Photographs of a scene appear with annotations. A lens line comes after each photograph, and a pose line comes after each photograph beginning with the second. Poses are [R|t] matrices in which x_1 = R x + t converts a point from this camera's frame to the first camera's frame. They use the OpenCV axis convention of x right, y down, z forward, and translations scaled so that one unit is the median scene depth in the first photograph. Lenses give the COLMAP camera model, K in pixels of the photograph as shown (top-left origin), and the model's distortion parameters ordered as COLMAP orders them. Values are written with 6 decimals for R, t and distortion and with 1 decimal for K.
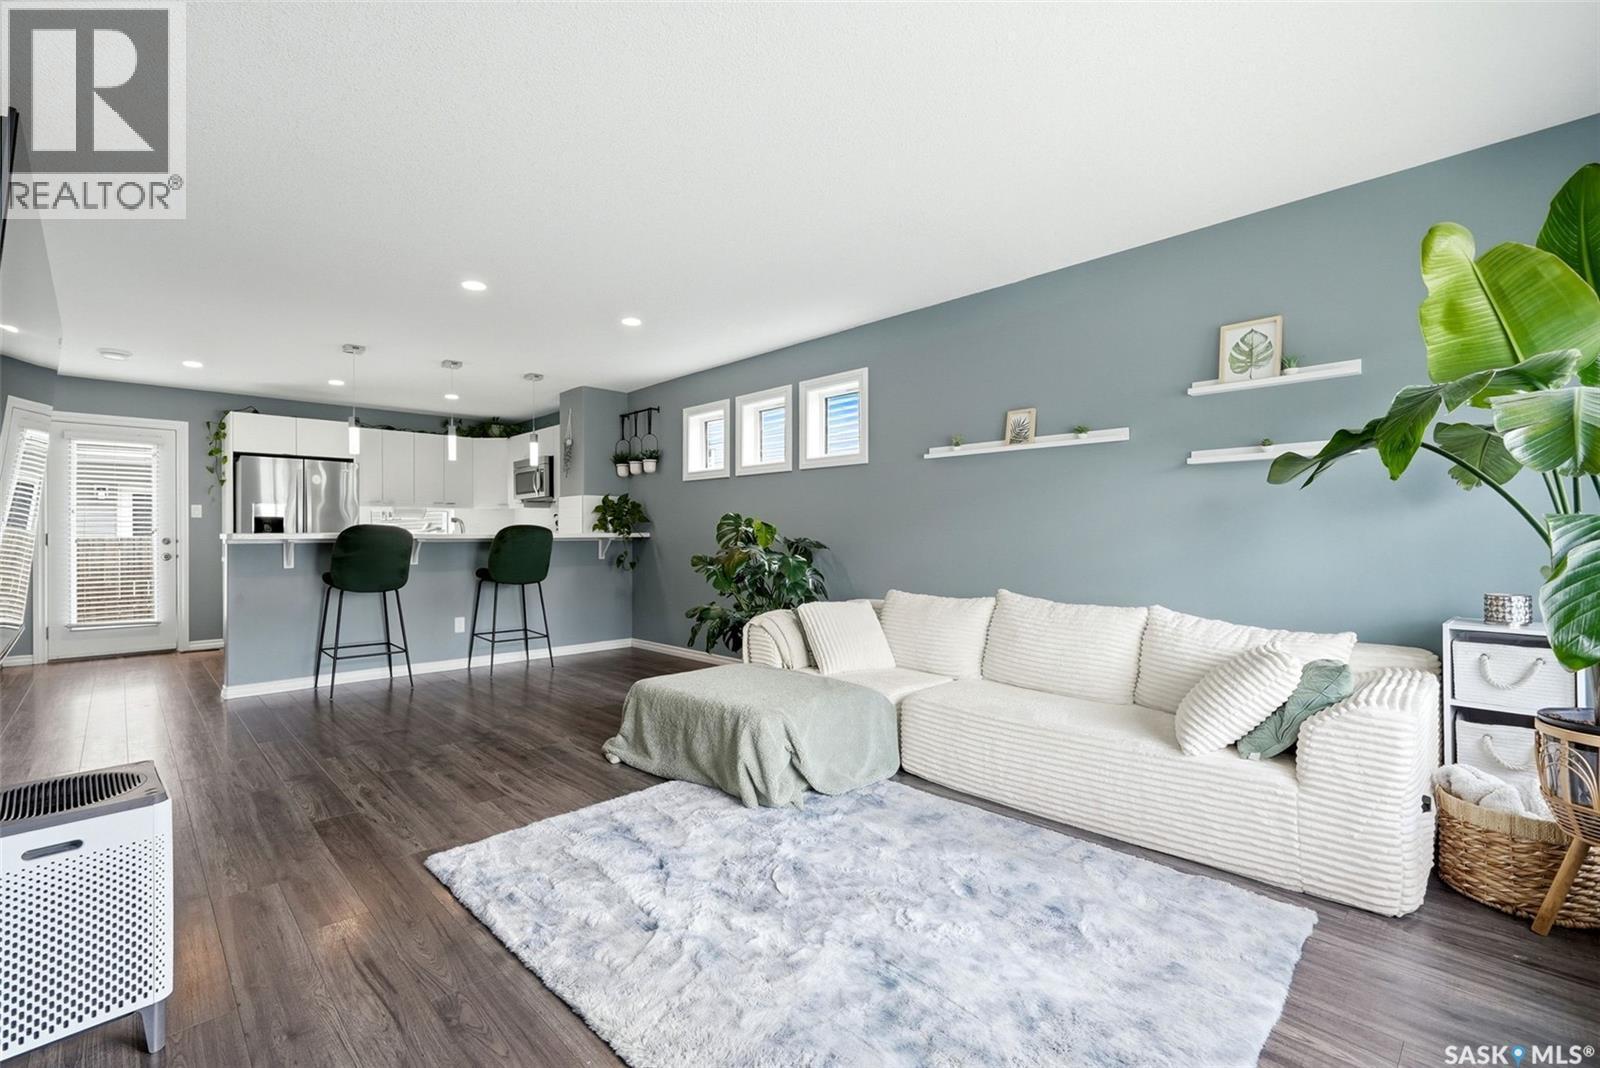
lens RADIAL K [[699.3, 0, 800.0], [0, 699.3, 534.0], [0, 0, 1]] dist [0.001969, -0.000009]
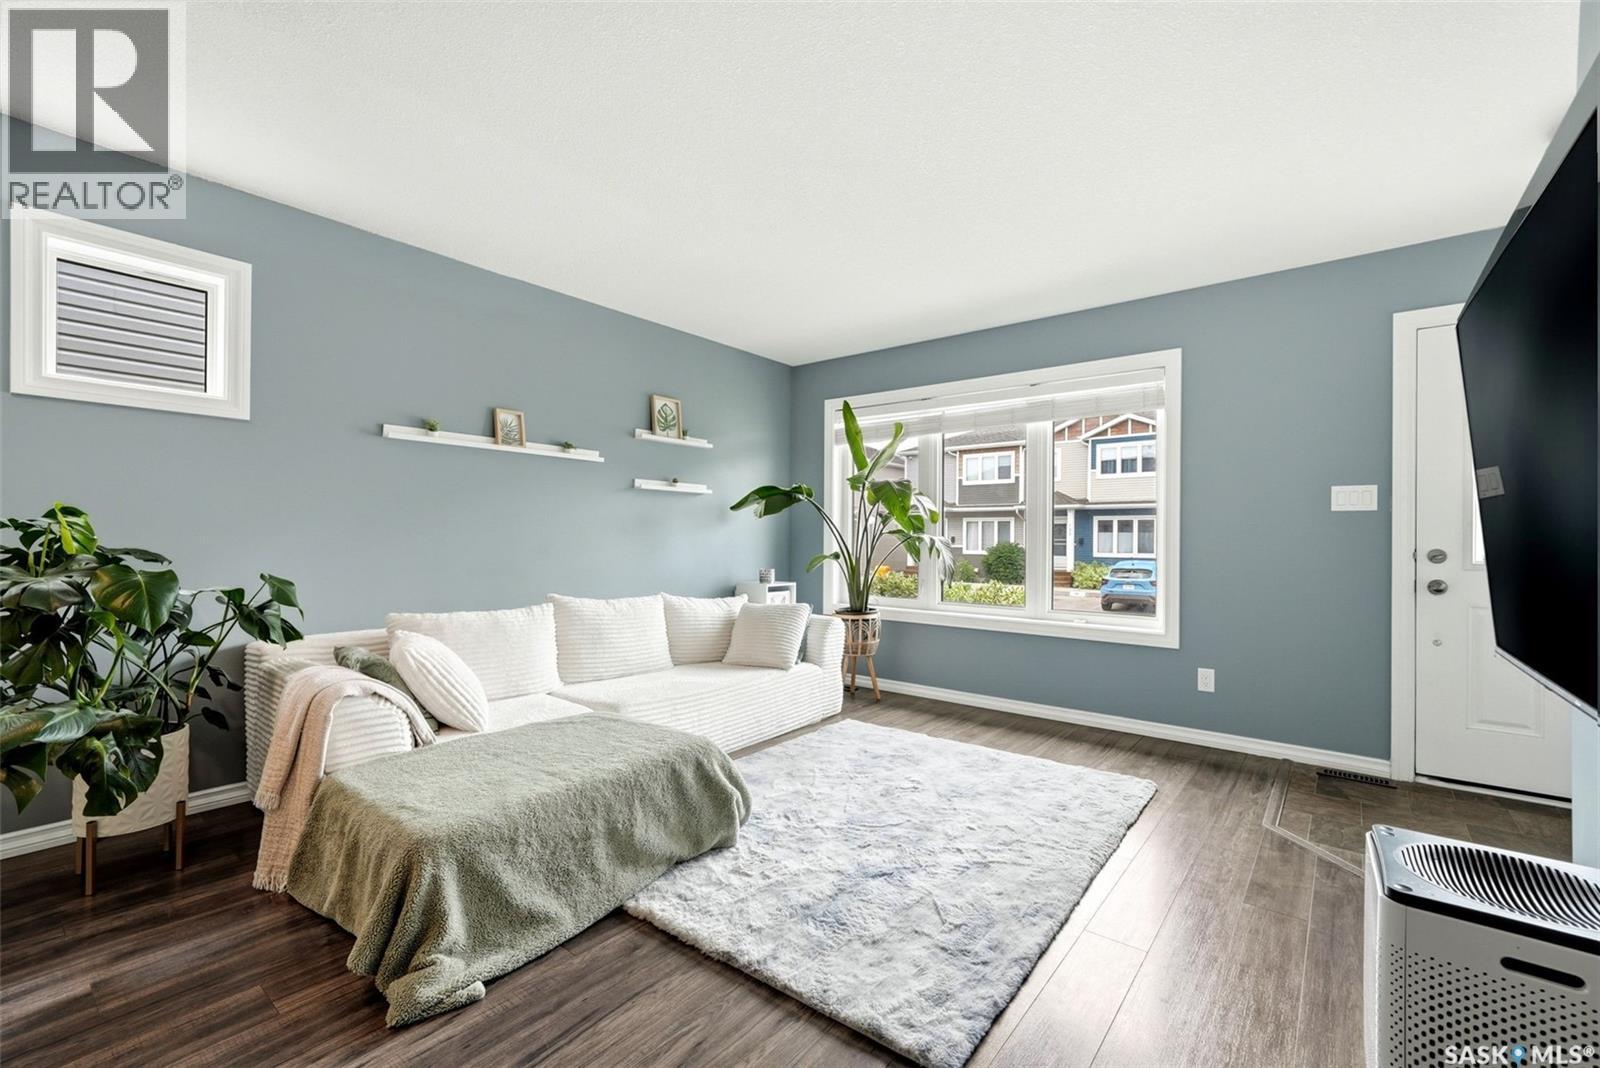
lens RADIAL K [[689.3, 0, 772.7], [0, 689.3, 538.6], [0, 0, 1]] dist [0.000031, 0.000280]
pose [[-0.101084, 0.005140, 0.994865, -0.905973], [-0.007936, 0.999951, -0.005972, 0.003920], [-0.994846, -0.008499, -0.101038, 0.986384]]
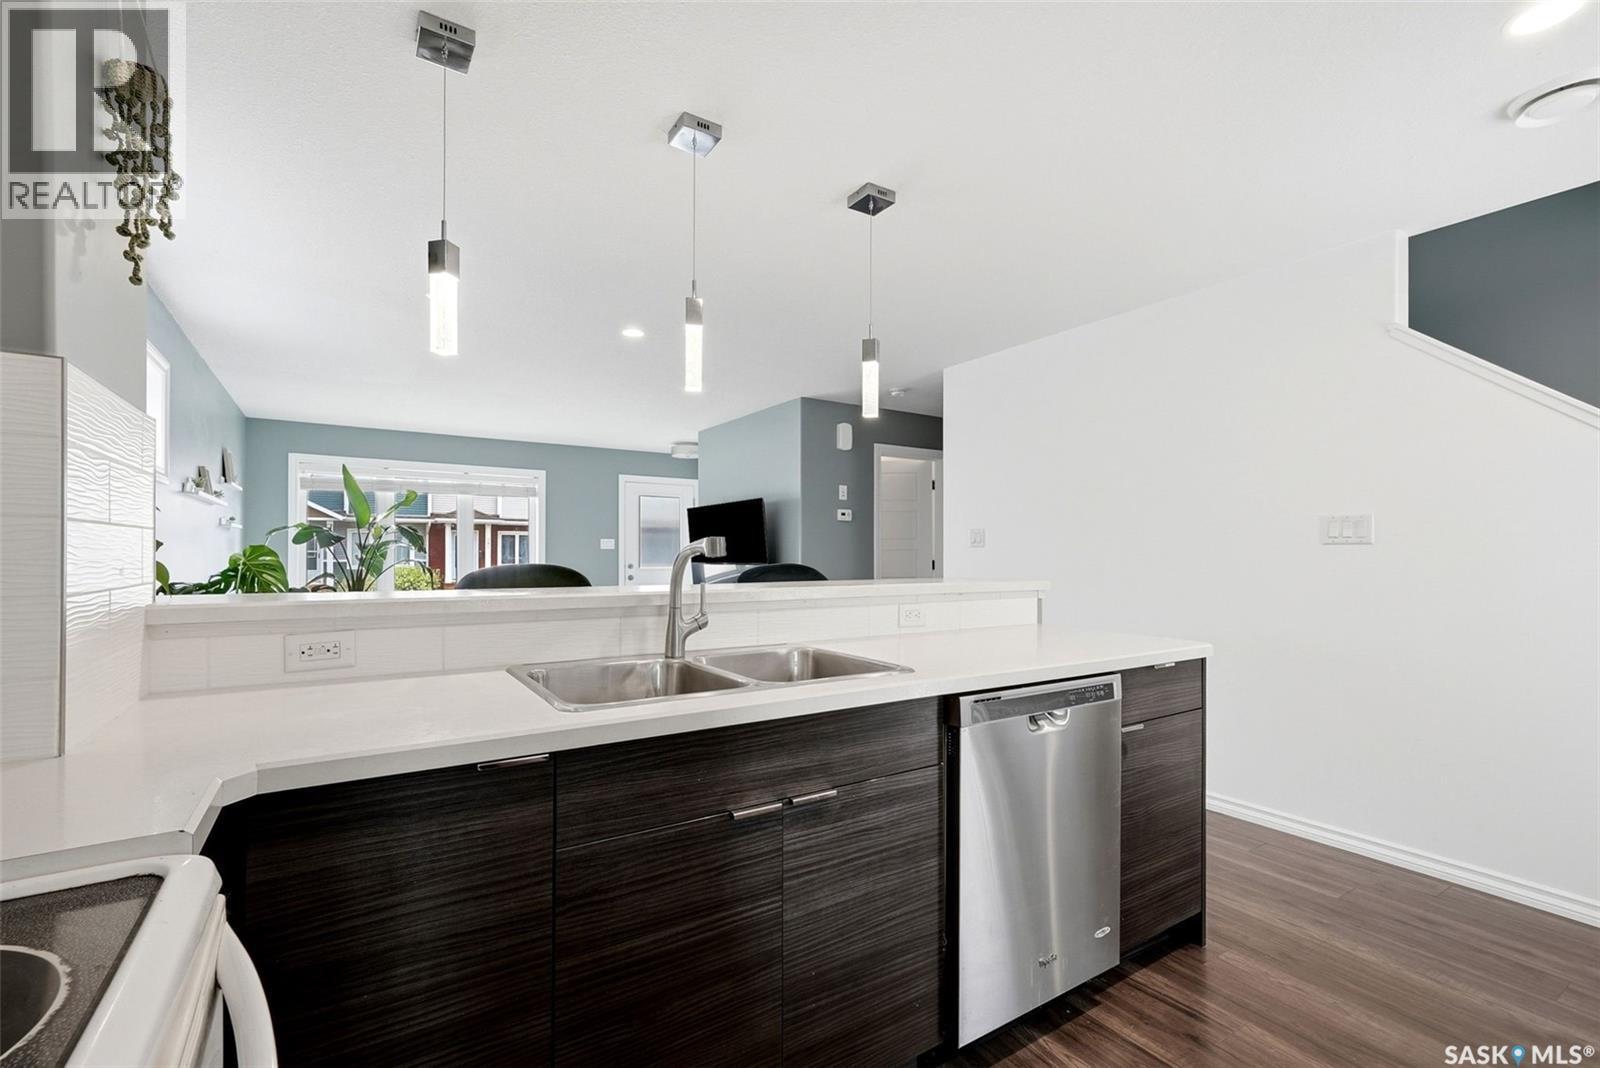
lens RADIAL K [[700.8, 0, 806.6], [0, 700.8, 548.6], [0, 0, 1]] dist [-0.009167, -0.000096]
pose [[-0.983832, 0.003525, 0.179061, -1.219093], [0.002371, 0.999975, -0.006657, -0.036913], [-0.179080, -0.006125, -0.983815, 2.674240]]
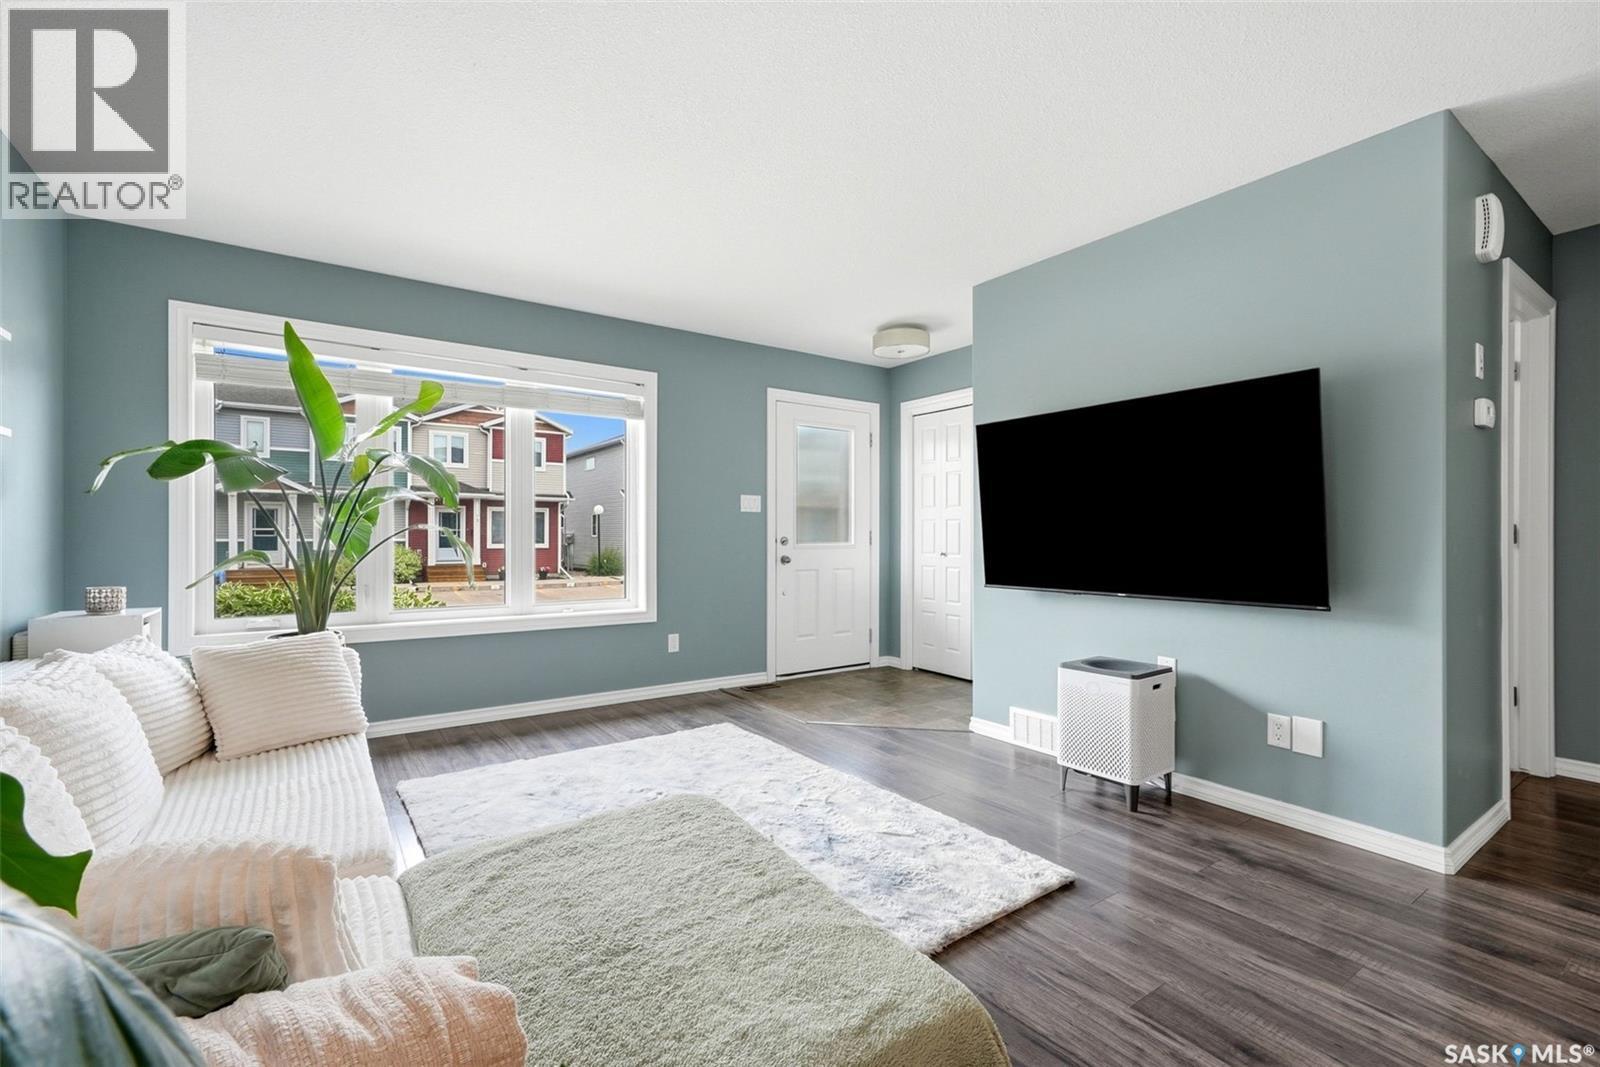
lens RADIAL K [[699.3, 0, 800.0], [0, 699.3, 533.5], [0, 0, 1]] dist [0.001969, -0.000009]
pose [[-0.987681, 0.002428, 0.156461, -0.253354], [0.002281, 0.999997, -0.001116, -0.000700], [-0.156463, -0.000745, -0.987684, 1.624202]]
